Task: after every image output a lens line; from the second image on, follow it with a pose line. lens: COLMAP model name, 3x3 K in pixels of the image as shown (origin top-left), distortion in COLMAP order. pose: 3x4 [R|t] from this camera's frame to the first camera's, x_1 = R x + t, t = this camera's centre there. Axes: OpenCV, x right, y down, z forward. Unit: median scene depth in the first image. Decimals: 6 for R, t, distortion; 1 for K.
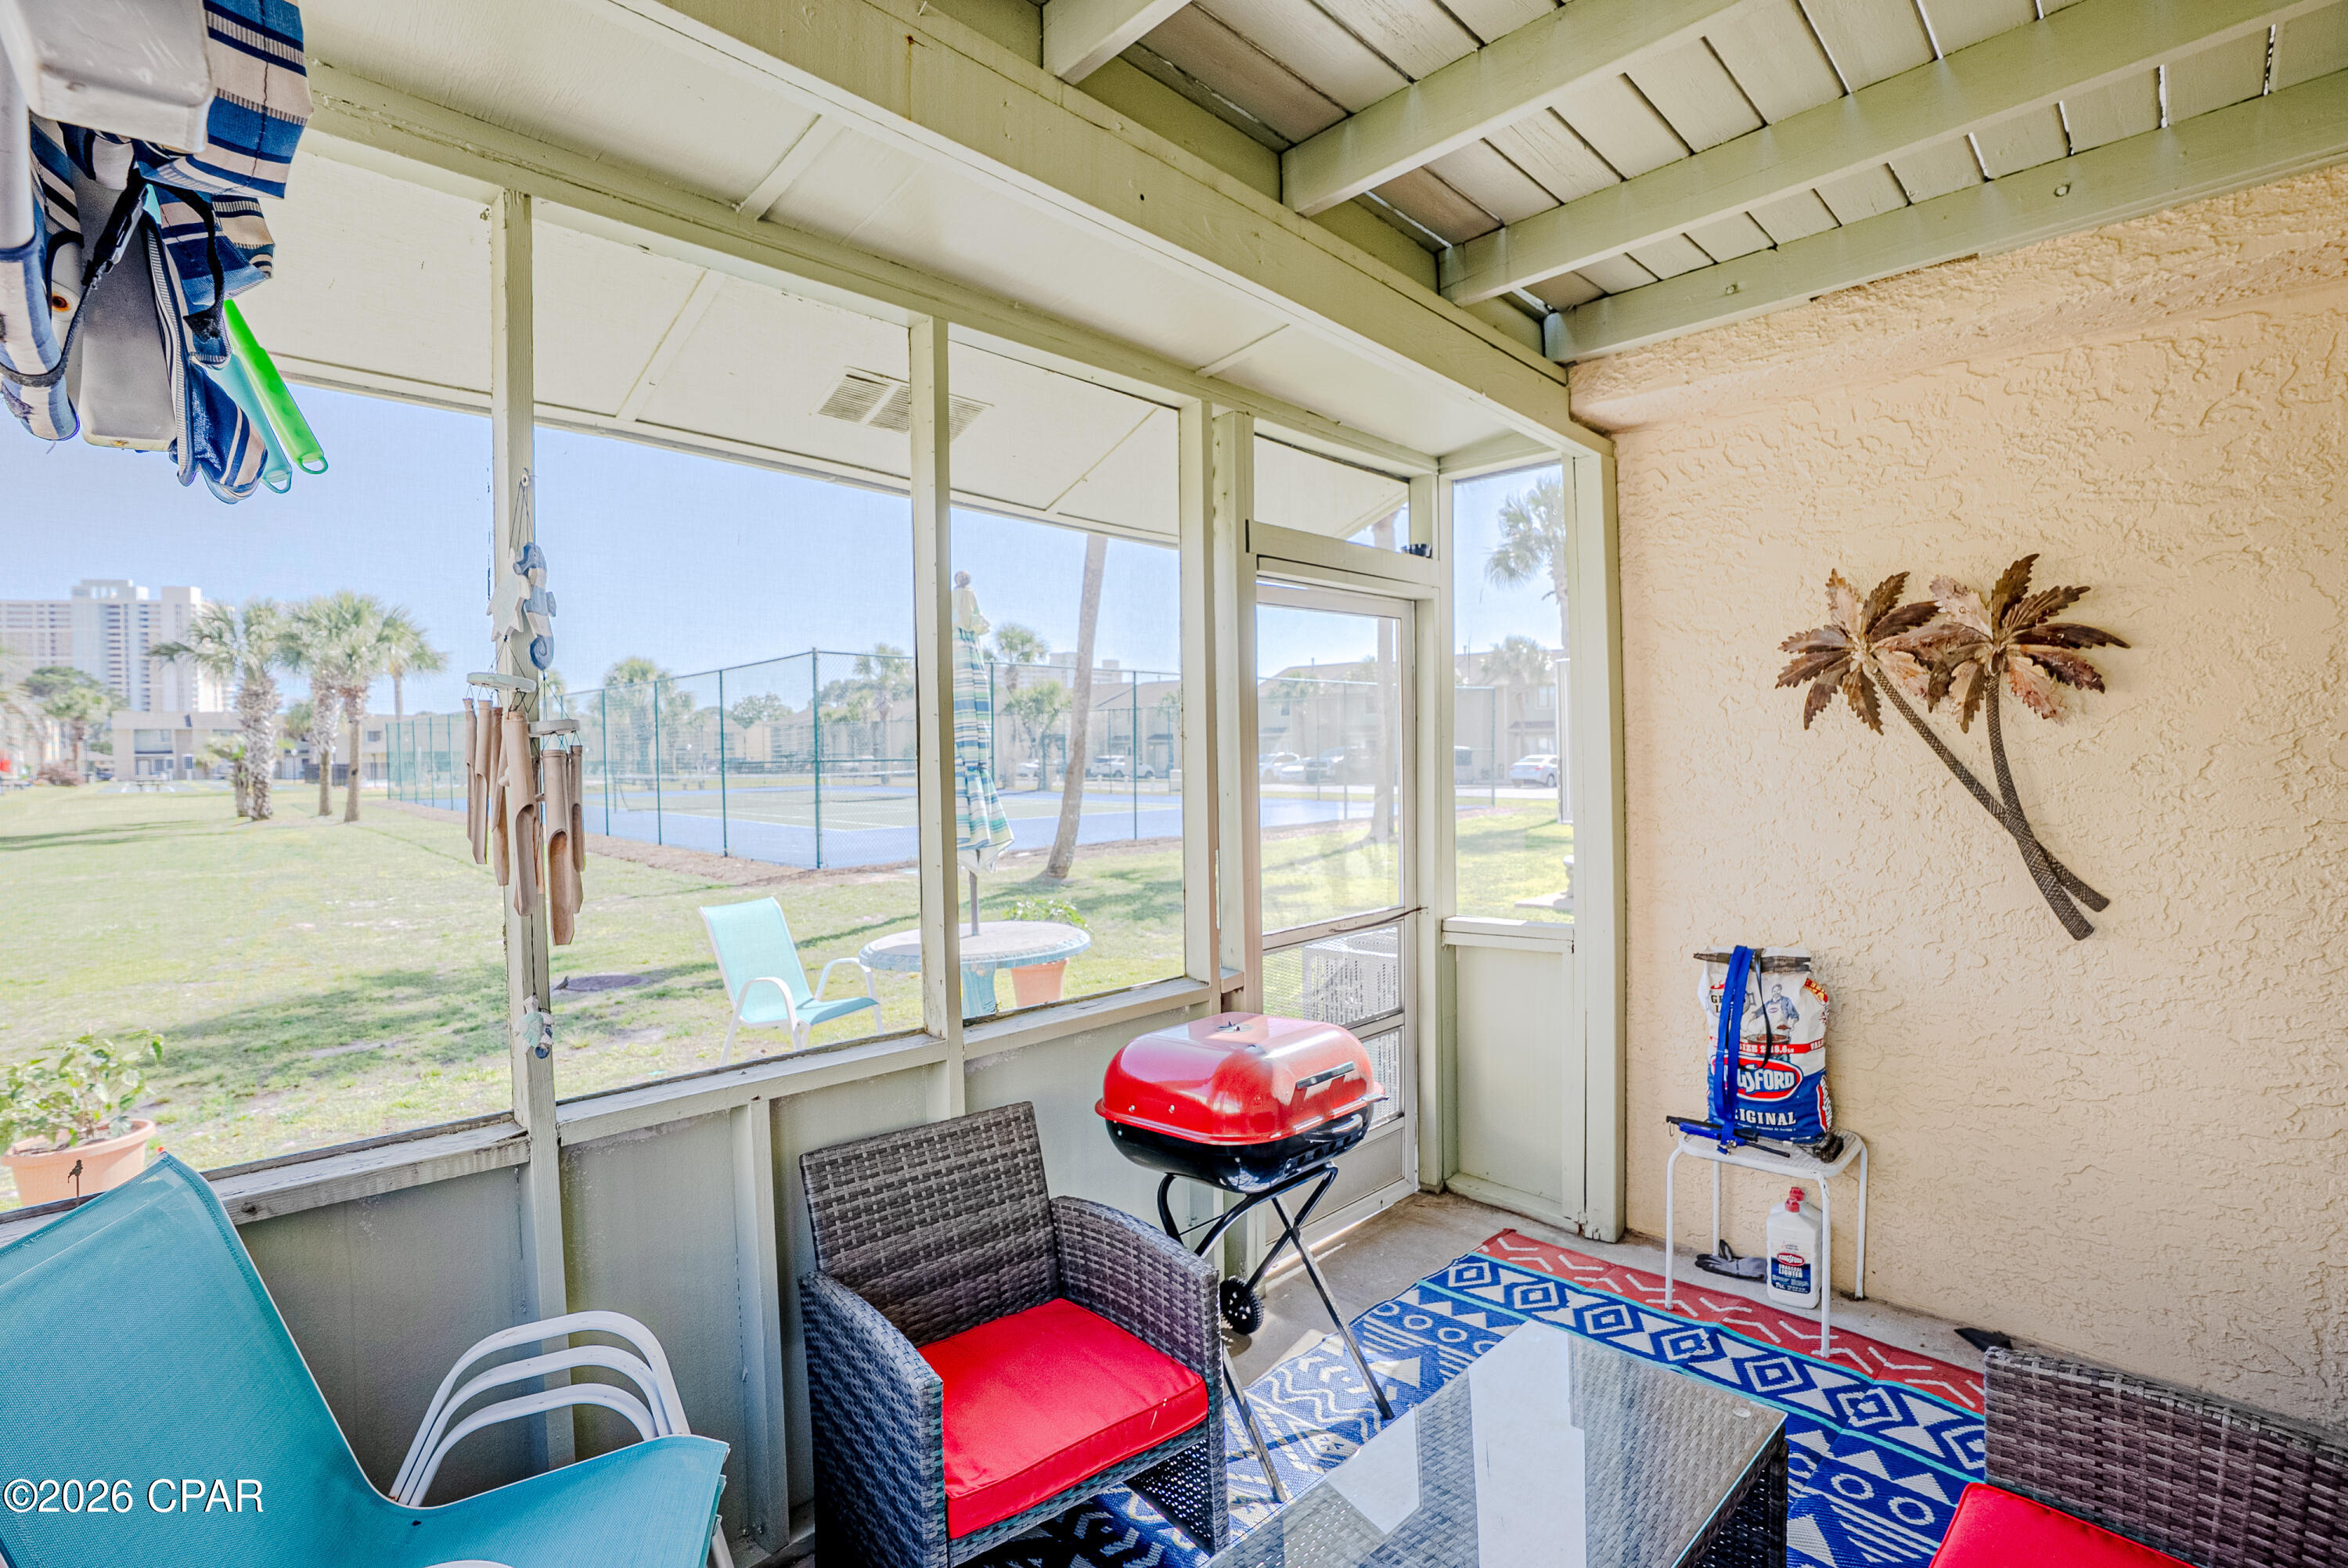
lens RADIAL K [[1090.6, 0, 1186.9], [0, 1090.6, 783.7], [0, 0, 1]] dist [-0.074845, 0.029705]
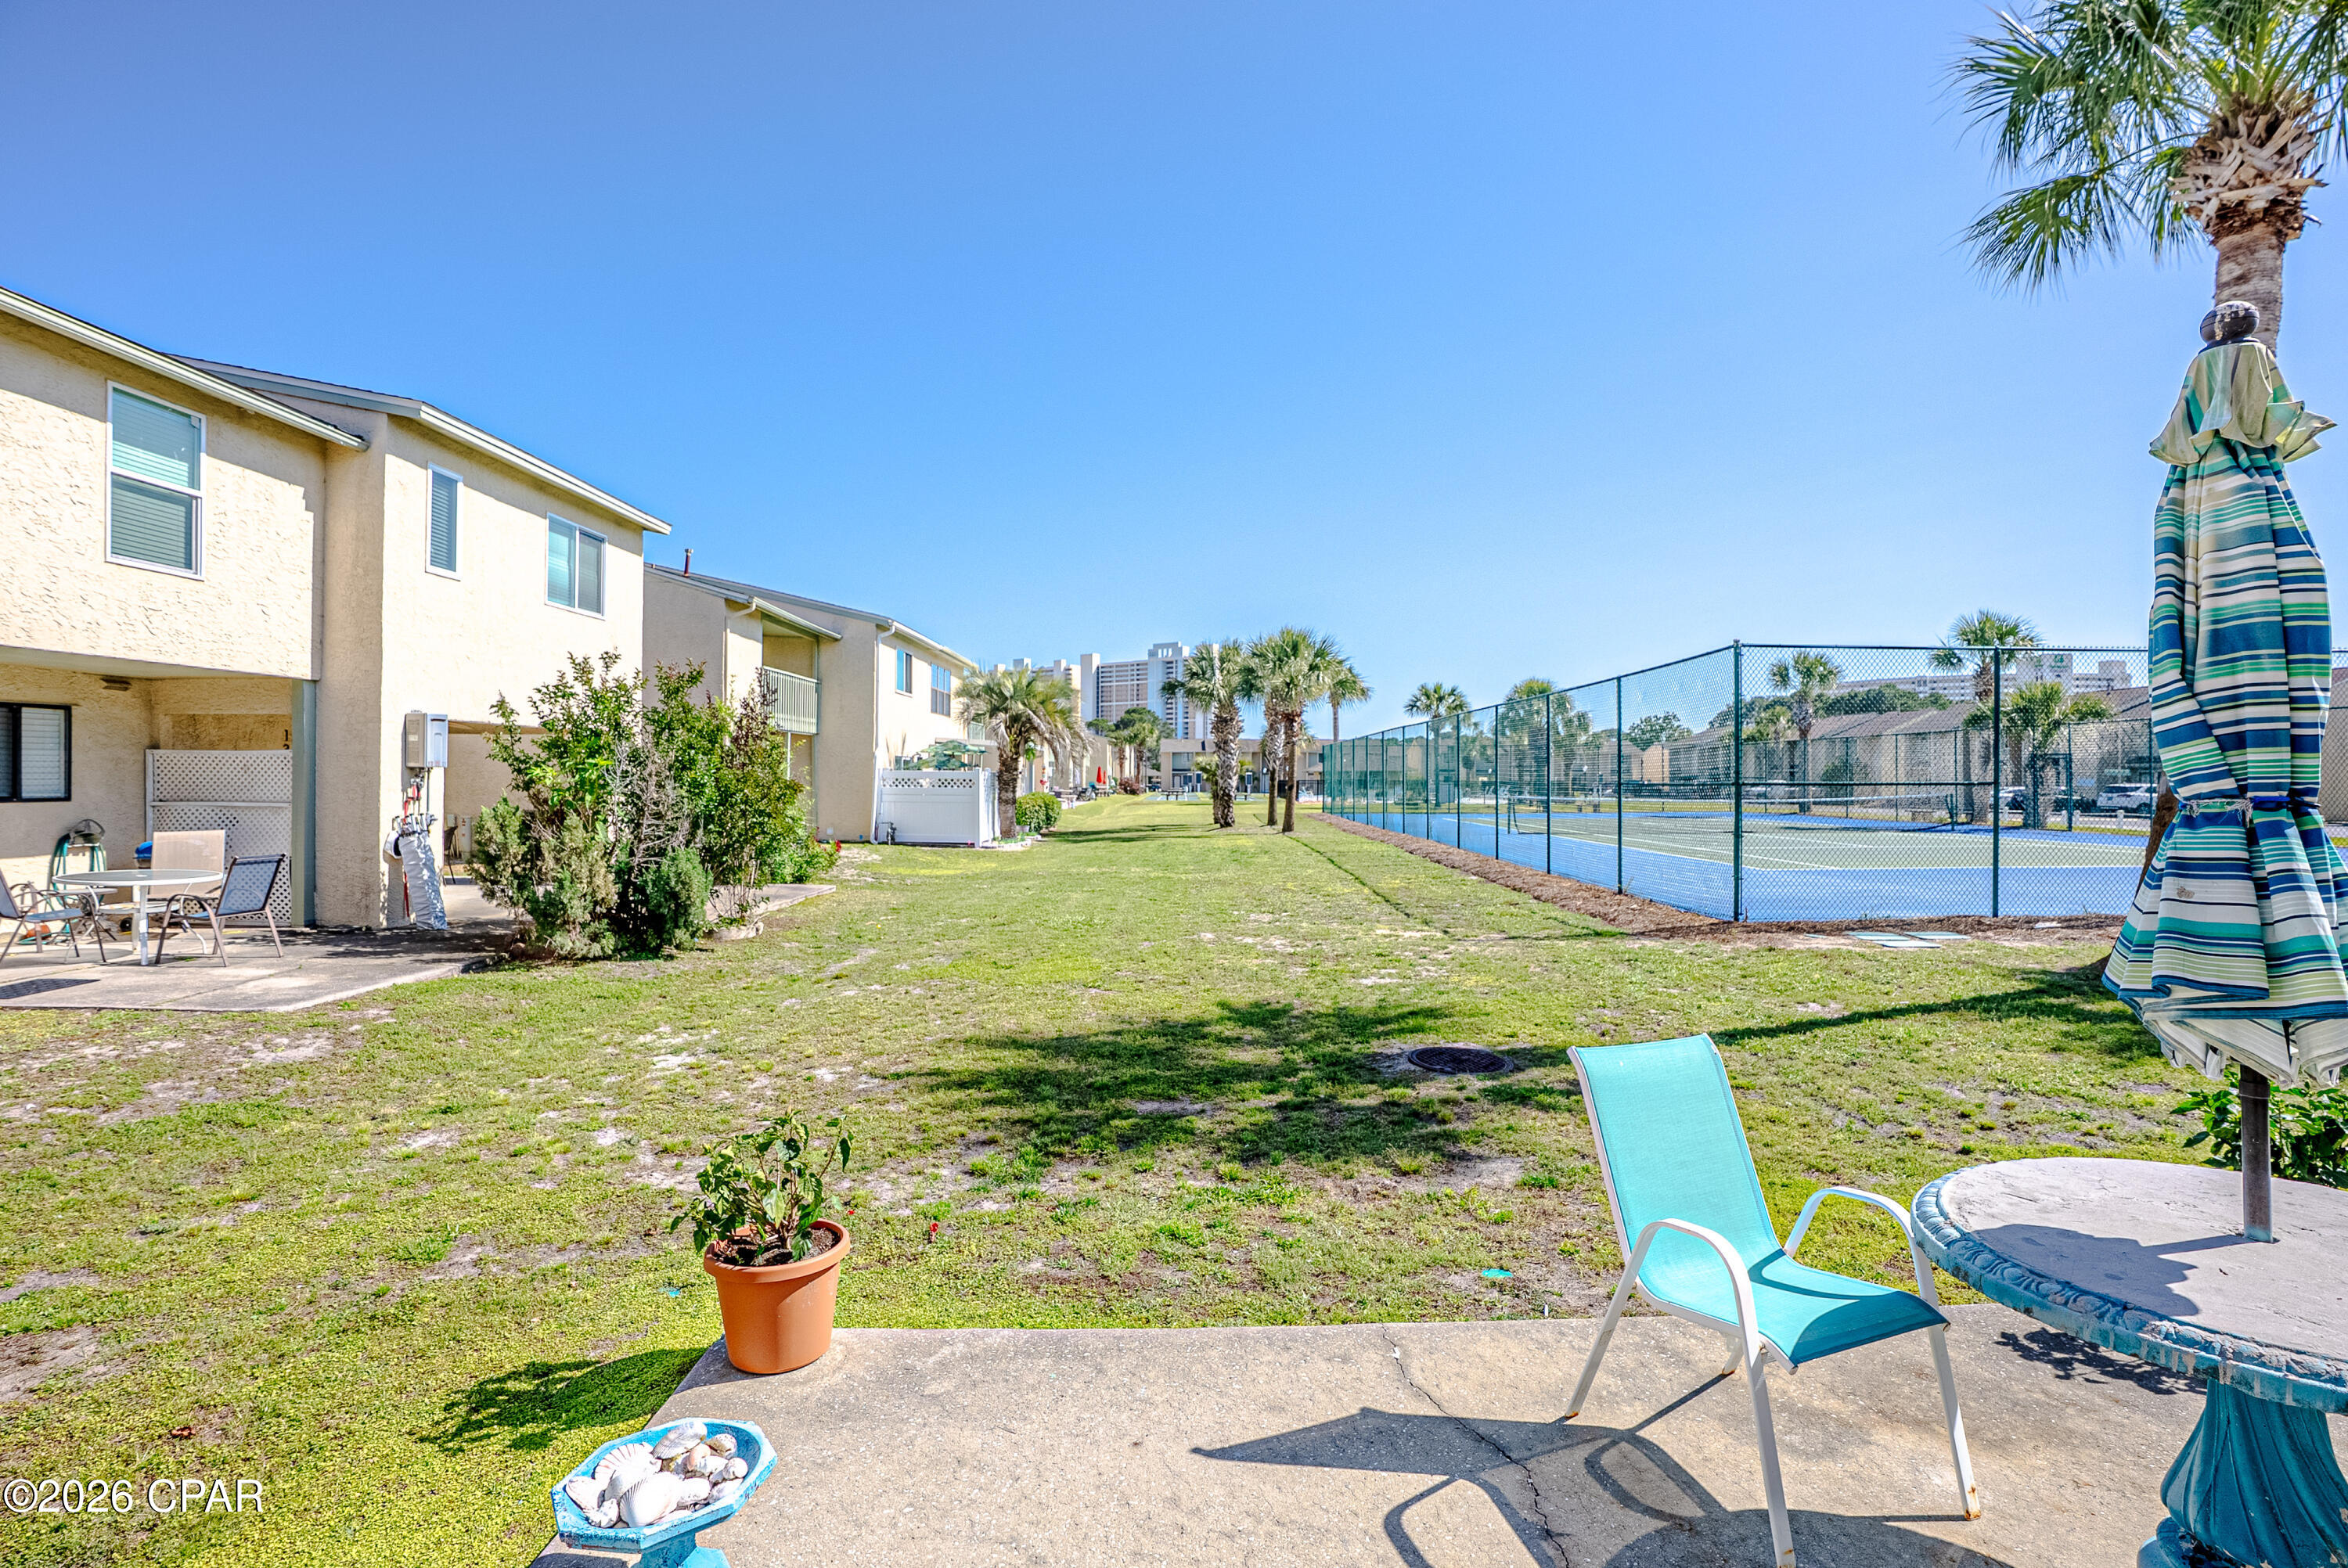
lens RADIAL K [[1099.6, 0, 1183.6], [0, 1099.6, 783.0], [0, 0, 1]] dist [-0.070824, 0.026897]
pose [[0.705576, 0.013678, -0.708502, -0.035005], [-0.029120, 0.999529, -0.009704, -0.001130], [0.708035, 0.027478, 0.705642, 0.080436]]
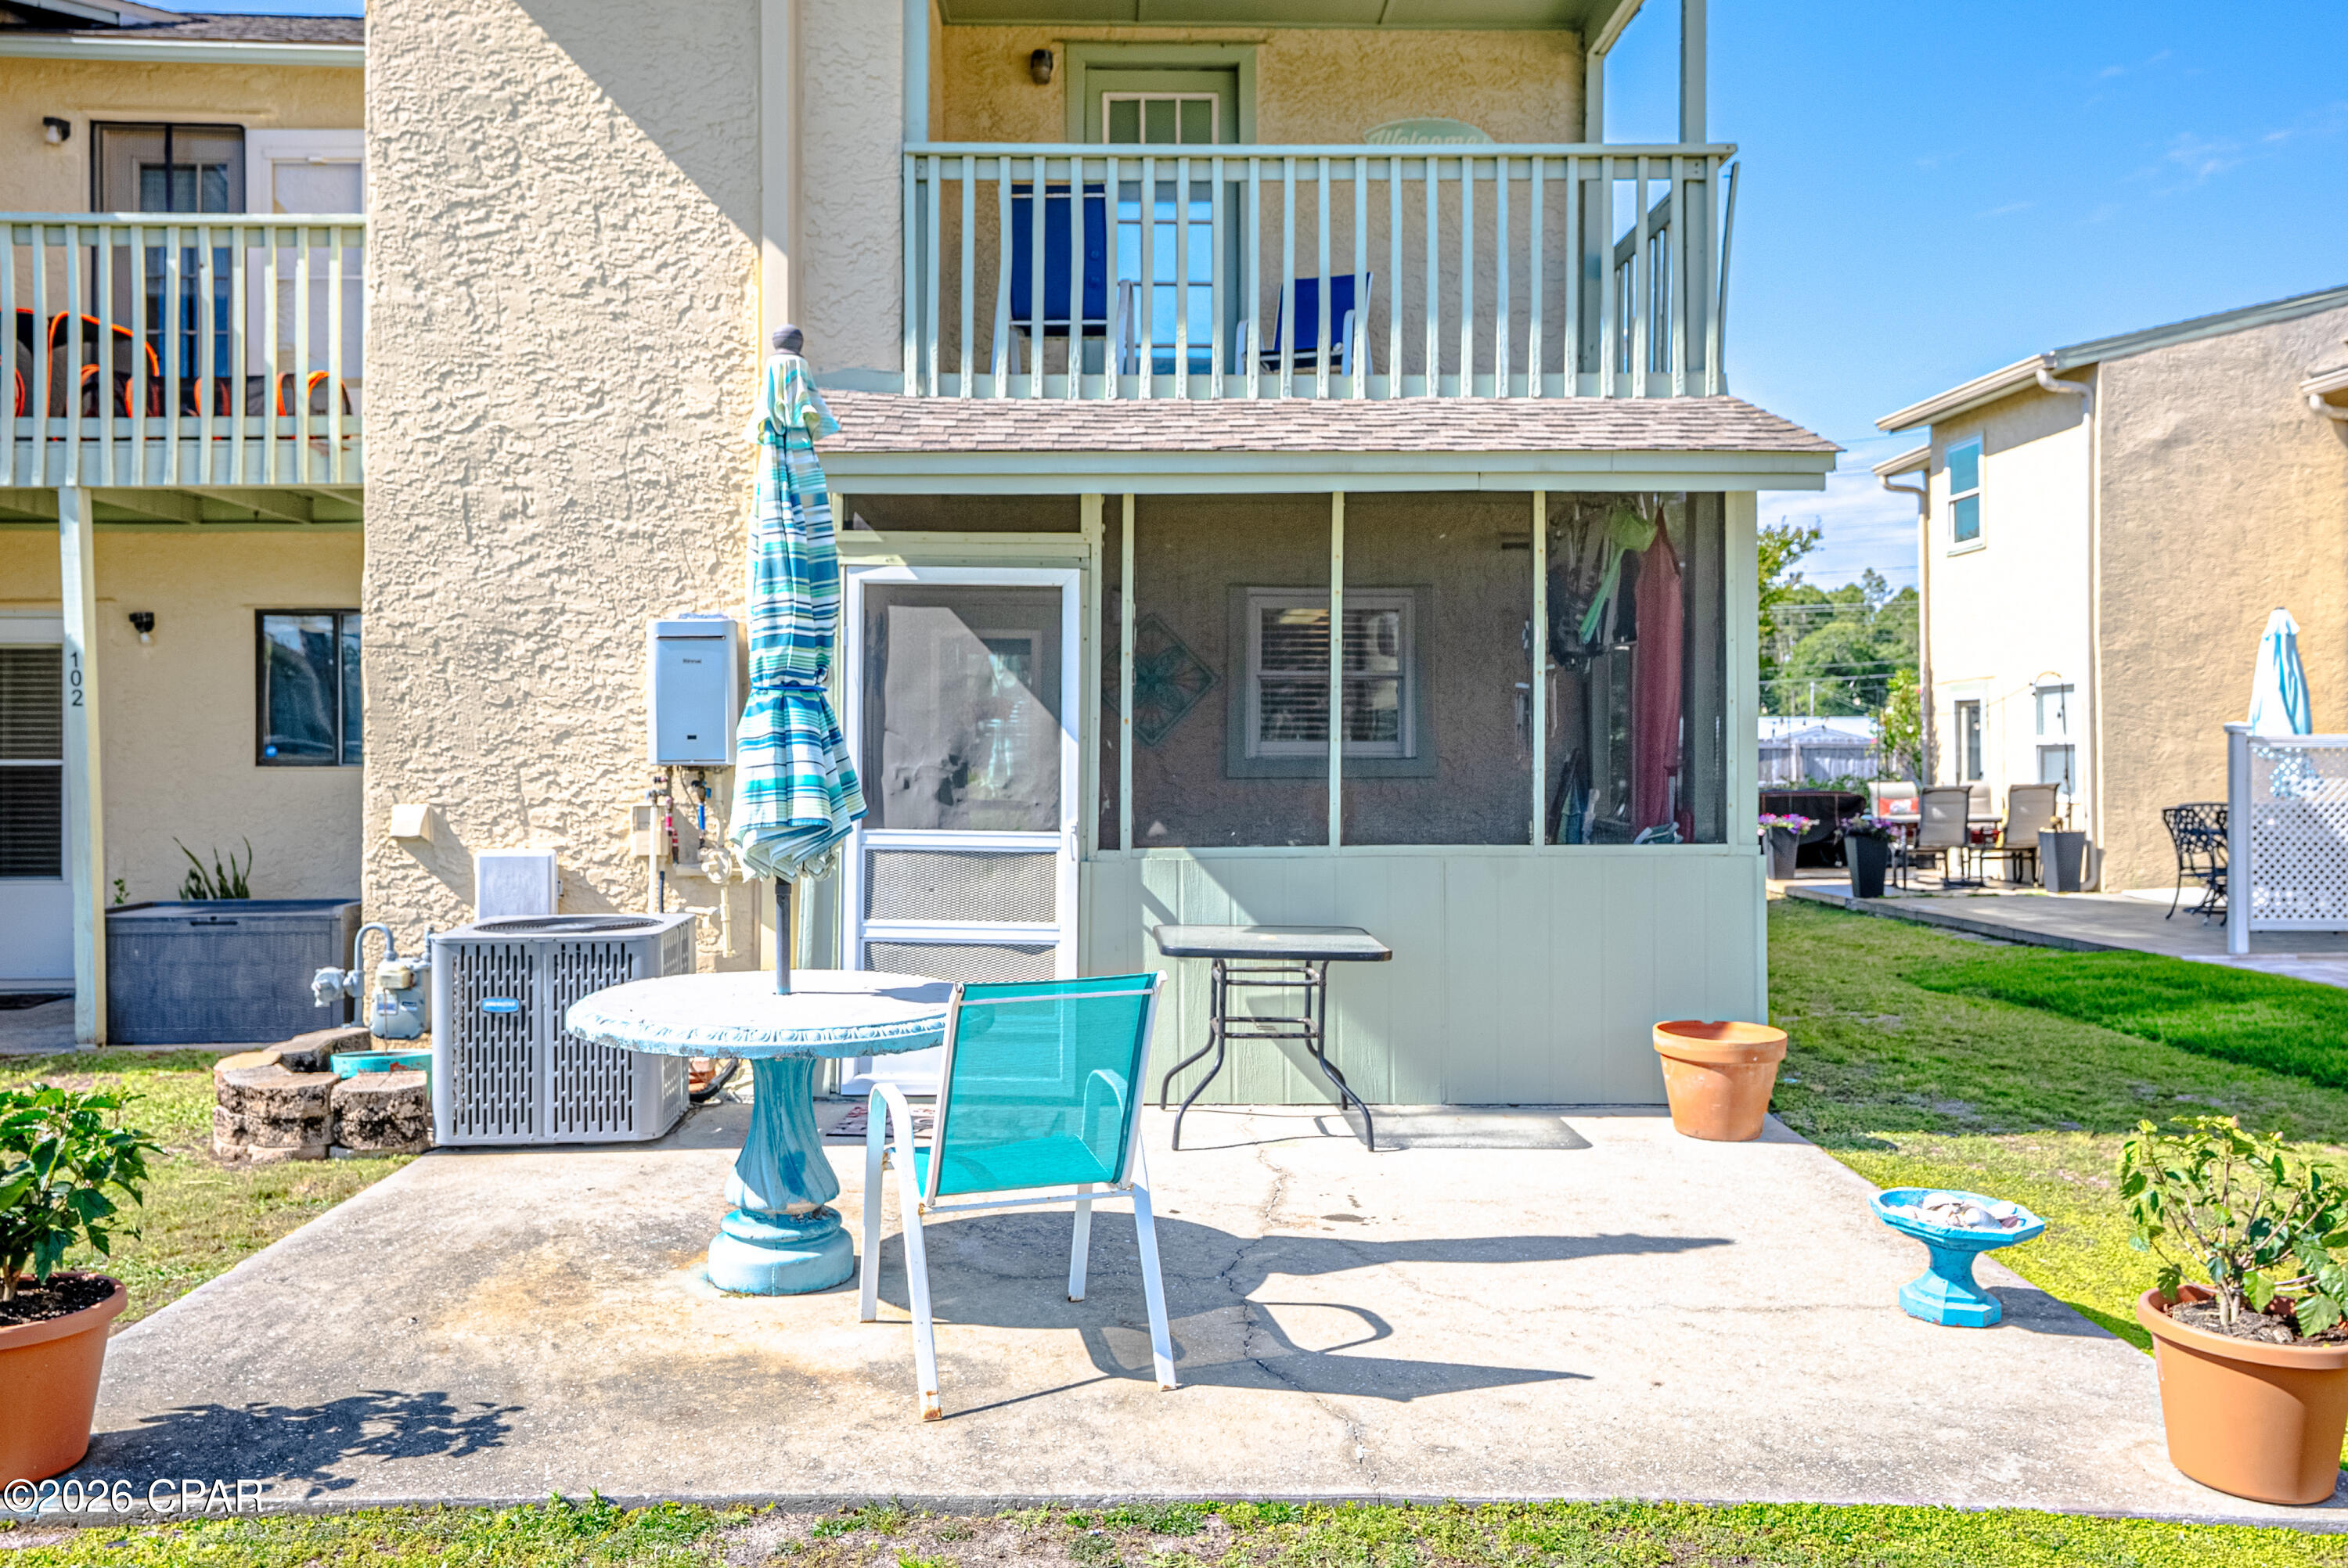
lens RADIAL K [[1766.2, 0, 1174.0], [0, 1766.2, 784.0], [0, 0, 1]] dist [-0.000463, 0.001781]
pose [[-0.711069, -0.001598, 0.703121, -0.167231], [0.024506, 0.999334, 0.027054, 0.002449], [-0.702695, 0.036468, -0.710556, 0.259641]]
